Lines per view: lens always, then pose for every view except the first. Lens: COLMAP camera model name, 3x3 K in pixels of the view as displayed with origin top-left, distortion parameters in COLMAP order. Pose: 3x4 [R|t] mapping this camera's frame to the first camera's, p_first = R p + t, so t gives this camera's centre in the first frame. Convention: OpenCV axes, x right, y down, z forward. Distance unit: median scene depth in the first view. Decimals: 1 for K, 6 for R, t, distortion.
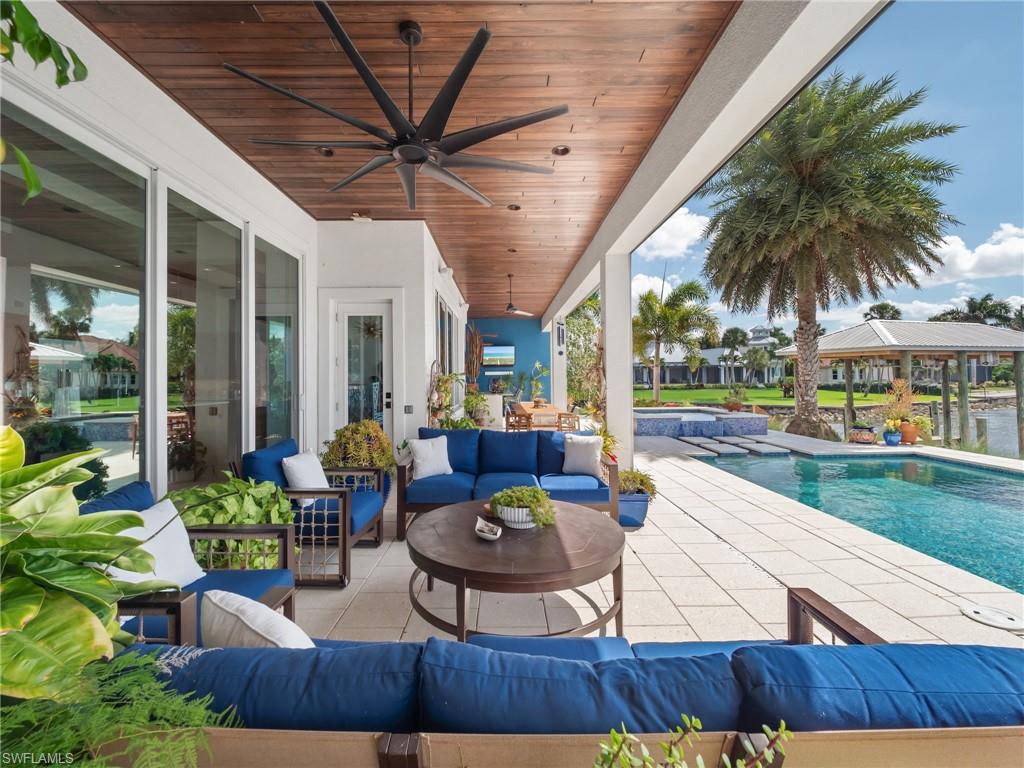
lens RADIAL K [[421.4, 0, 512.3], [0, 421.4, 377.7], [0, 0, 1]] dist [0.001424, -0.000012]
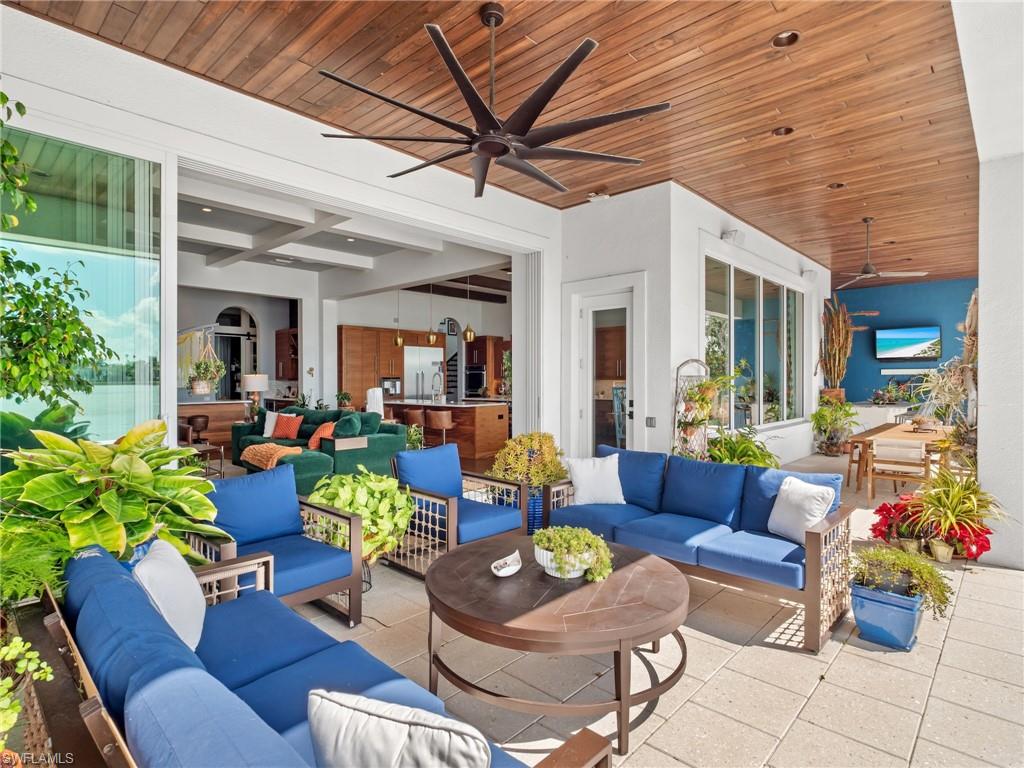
lens RADIAL K [[544.3, 0, 512.0], [0, 544.3, 384.0], [0, 0, 1]] dist [-0.019051, -0.000067]
pose [[0.716777, 0.014040, -0.697161, 0.288428], [-0.001809, 0.999831, 0.018275, -0.015901], [0.697300, -0.011838, 0.716682, 0.074535]]
